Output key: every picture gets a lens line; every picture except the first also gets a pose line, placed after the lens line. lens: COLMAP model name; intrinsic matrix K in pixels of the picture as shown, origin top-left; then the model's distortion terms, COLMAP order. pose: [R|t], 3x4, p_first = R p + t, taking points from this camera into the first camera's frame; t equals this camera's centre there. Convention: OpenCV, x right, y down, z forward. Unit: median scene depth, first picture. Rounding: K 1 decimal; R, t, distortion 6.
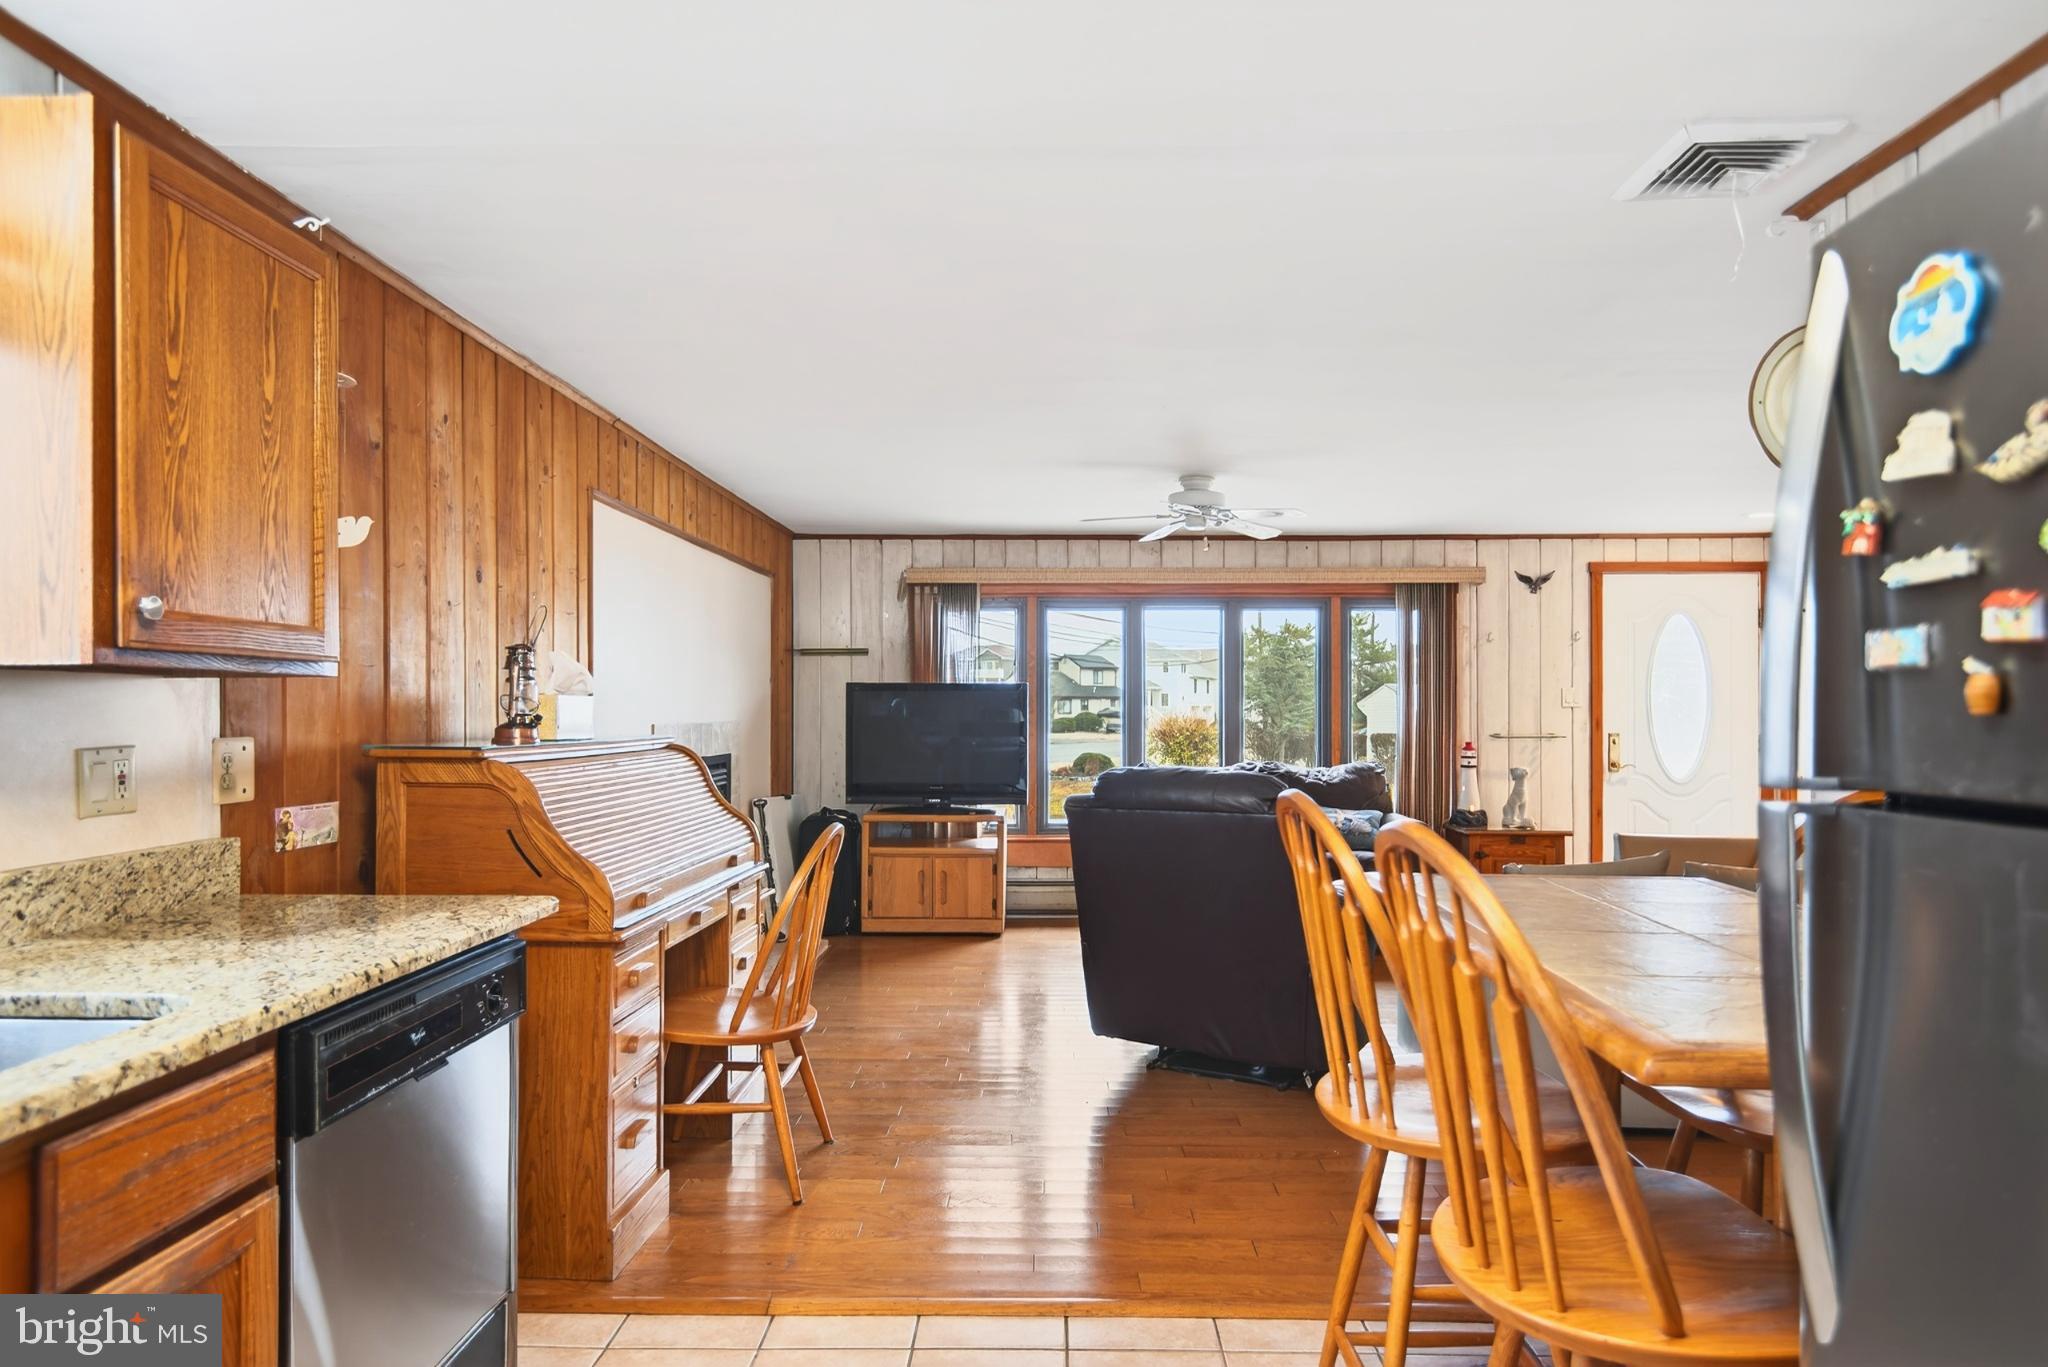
lens RADIAL K [[1196.6, 0, 1024.0], [0, 1196.6, 683.5], [0, 0, 1]] dist [0.000611, -0.001120]
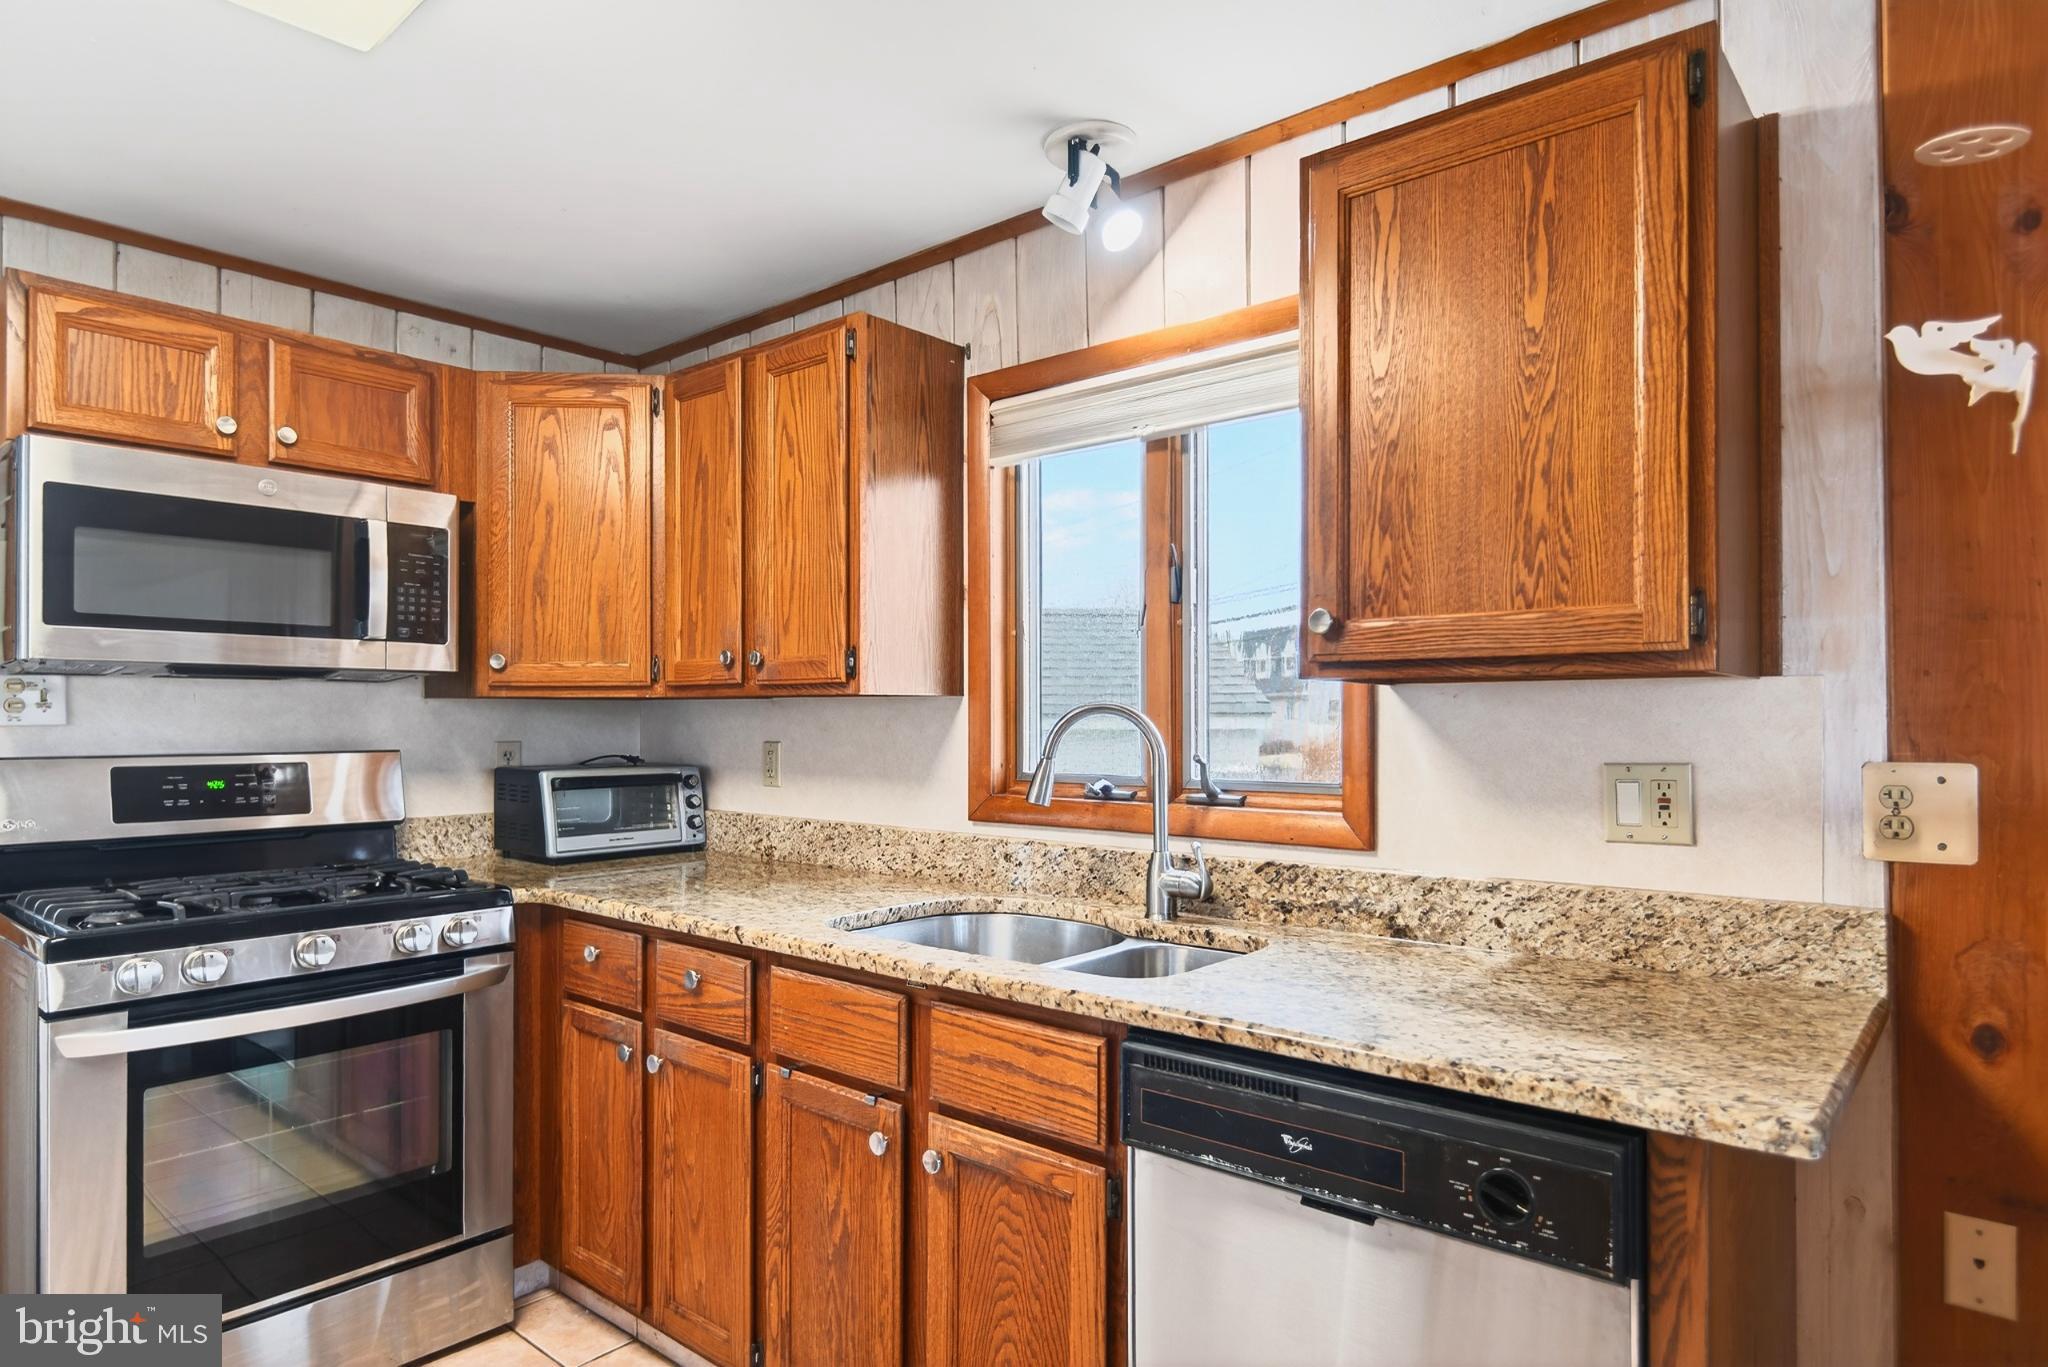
lens RADIAL K [[1185.2, 0, 1026.9], [0, 1185.2, 713.9], [0, 0, 1]] dist [0.004219, -0.000271]
pose [[-0.635847, -0.001043, -0.771814, 0.155582], [0.020282, 0.999631, -0.018060, 0.020960], [0.771549, -0.027137, -0.635591, 1.068410]]
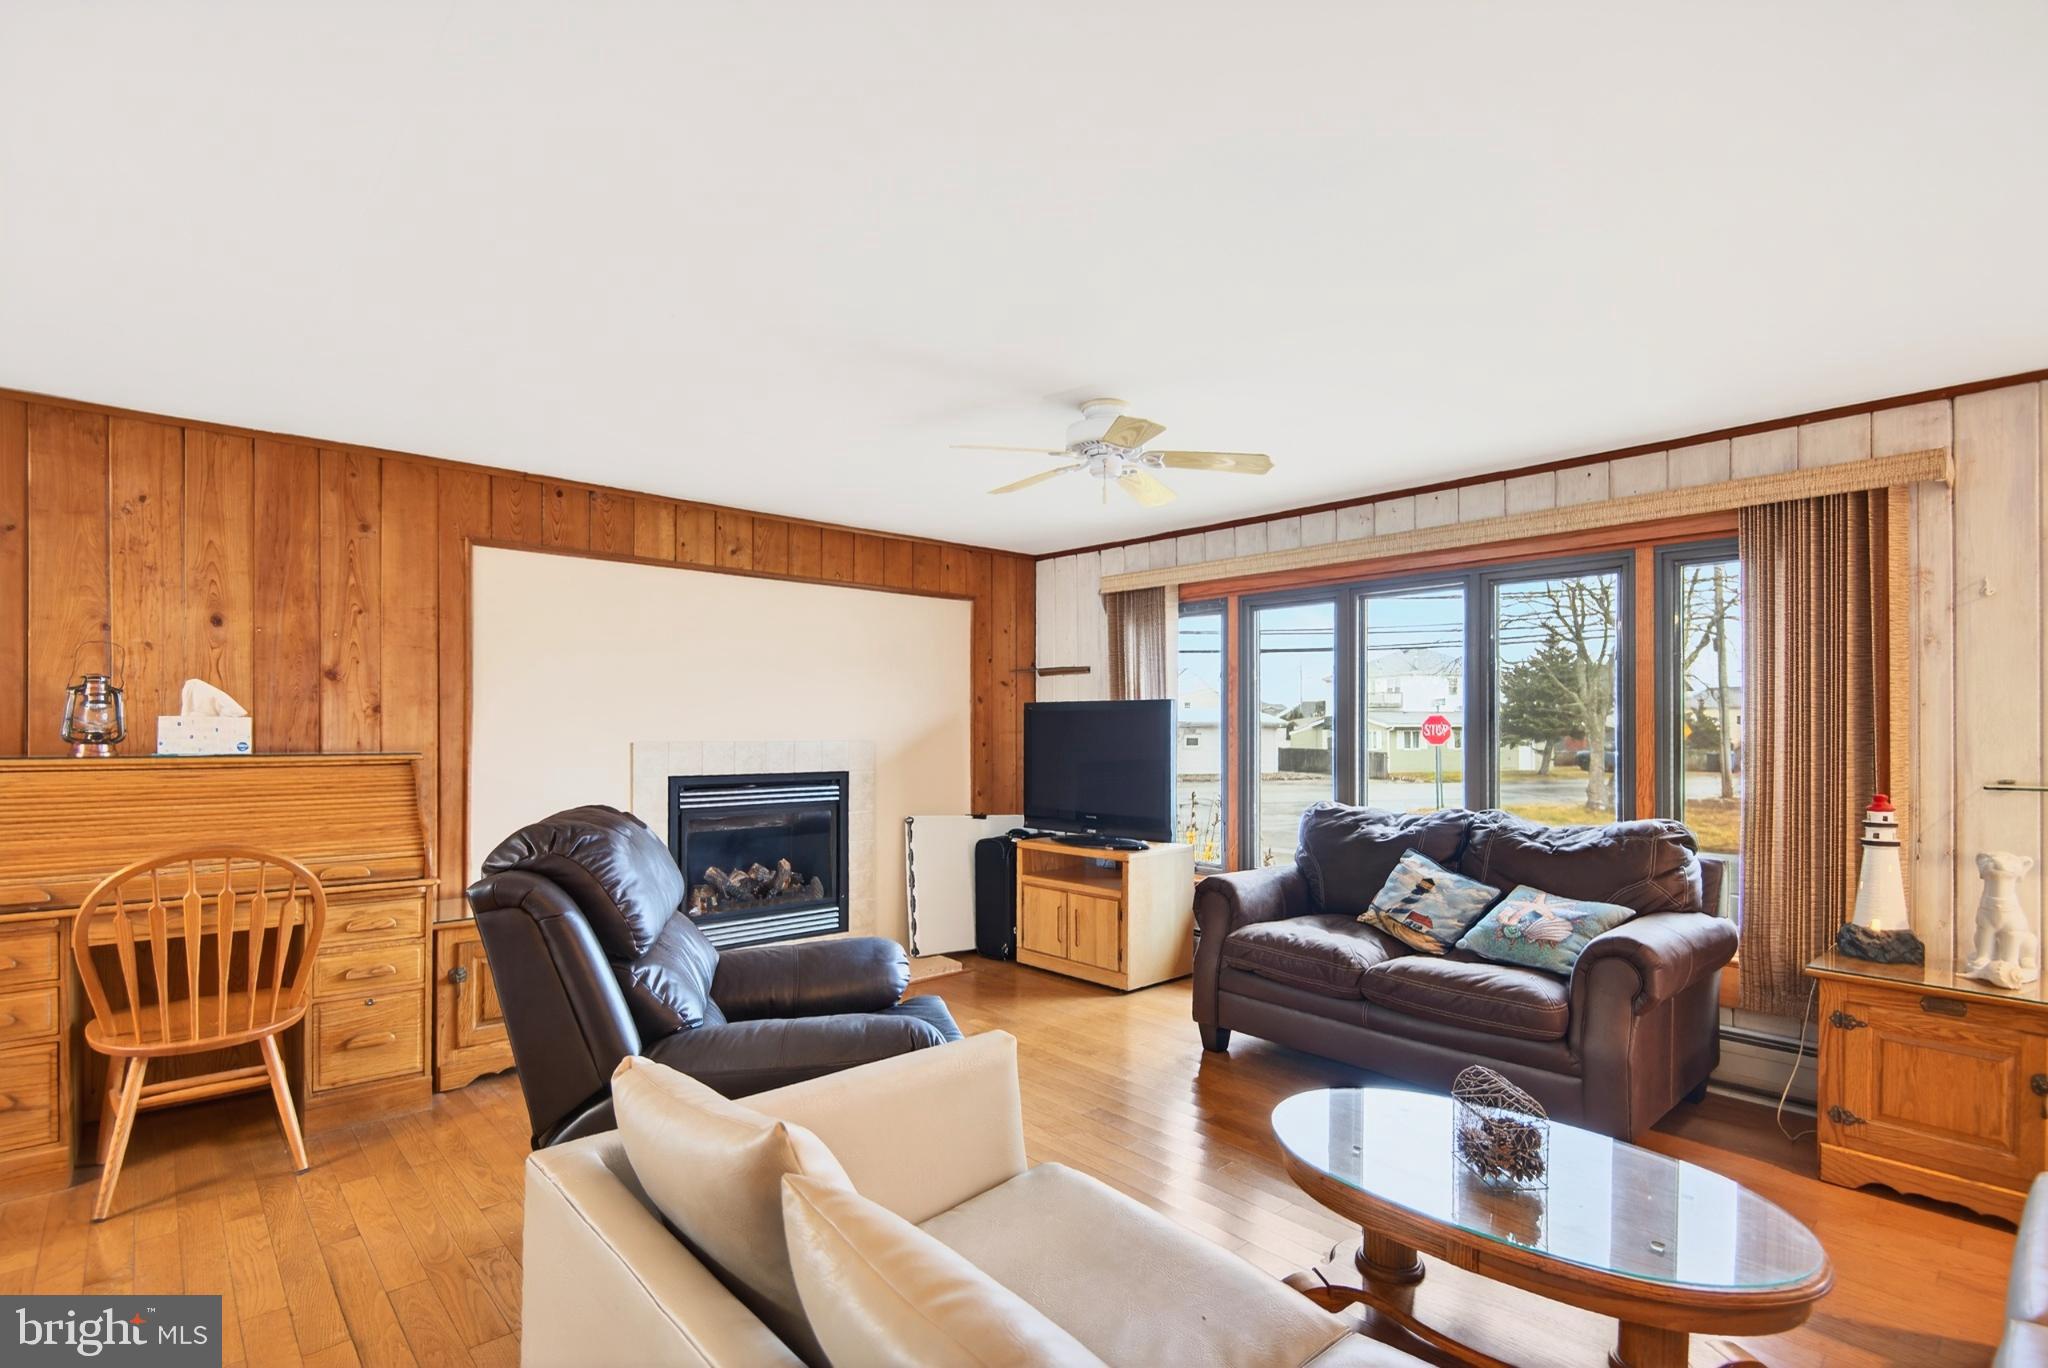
lens RADIAL K [[976.7, 0, 1063.0], [0, 976.7, 734.5], [0, 0, 1]] dist [-0.000767, -0.000407]
pose [[0.693506, 0.004650, -0.720436, 1.287434], [0.013160, 0.999731, 0.019120, 0.028339], [0.720330, -0.022741, 0.693258, 1.369951]]
